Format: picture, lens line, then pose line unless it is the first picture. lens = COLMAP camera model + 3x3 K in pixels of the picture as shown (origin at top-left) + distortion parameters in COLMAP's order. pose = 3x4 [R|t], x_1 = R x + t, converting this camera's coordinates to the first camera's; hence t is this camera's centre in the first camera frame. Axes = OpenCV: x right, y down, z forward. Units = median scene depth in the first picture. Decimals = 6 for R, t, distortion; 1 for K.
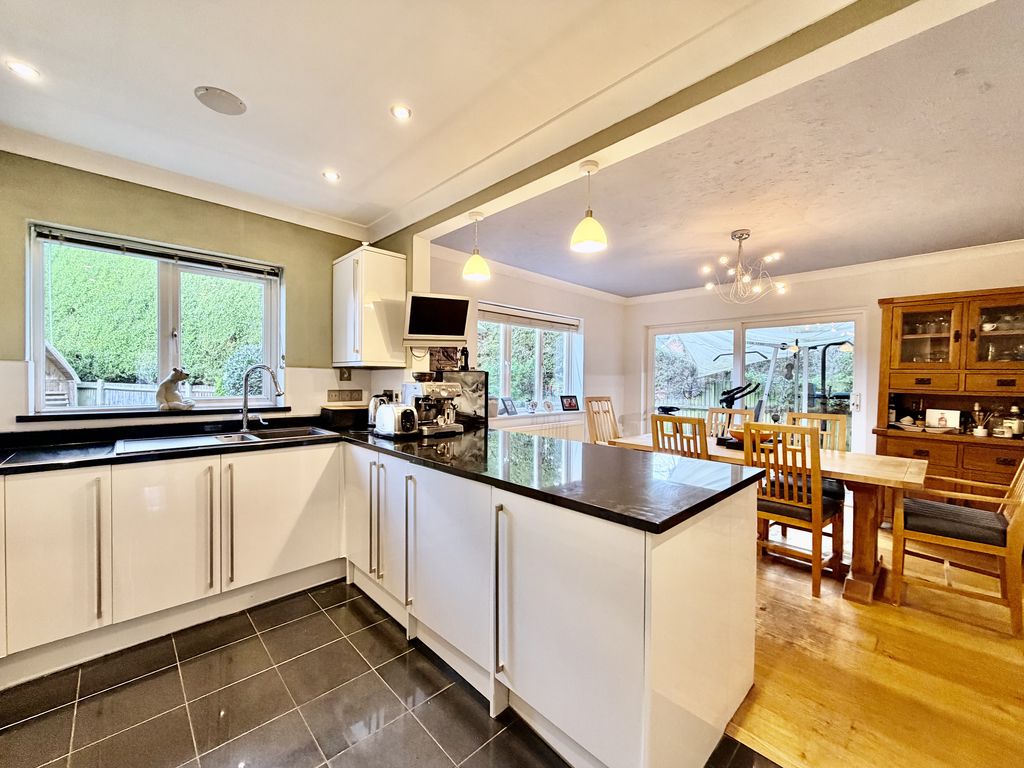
lens RADIAL K [[406.1, 0, 511.3], [0, 406.1, 384.0], [0, 0, 1]] dist [-0.002597, 0.000638]
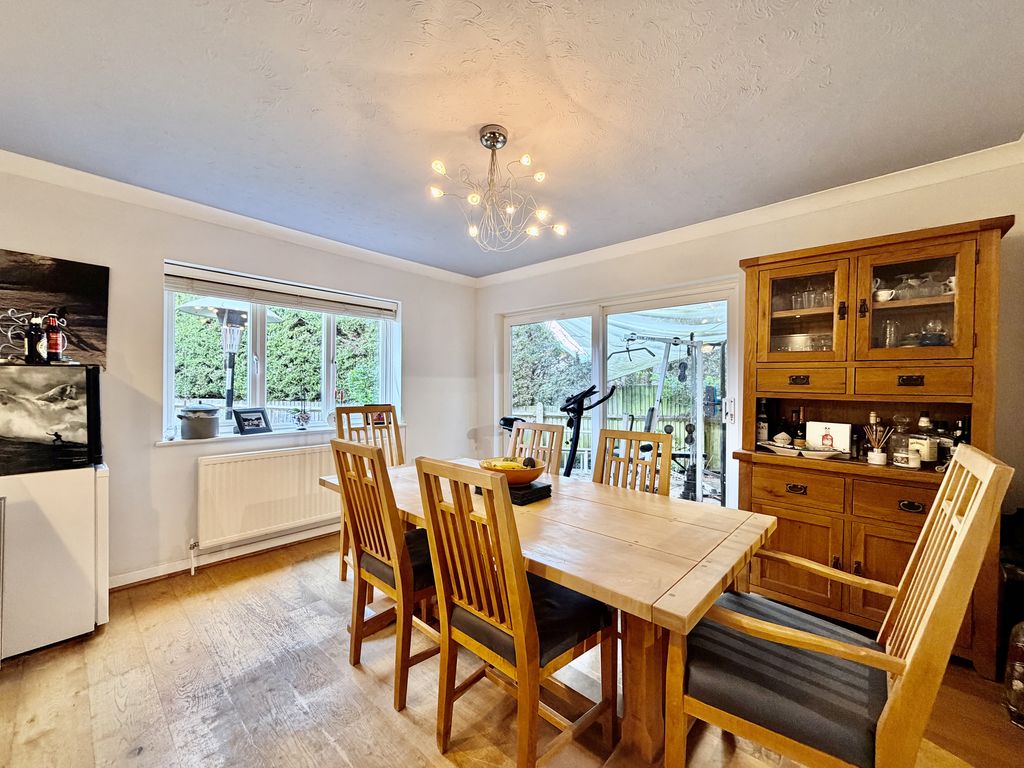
lens RADIAL K [[406.1, 0, 512.4], [0, 406.1, 384.0], [0, 0, 1]] dist [-0.002597, 0.000638]
pose [[0.997763, -0.004339, 0.066710, 0.520630], [0.005543, 0.999825, -0.017863, 0.009171], [-0.066621, 0.018193, 0.997613, 0.381392]]
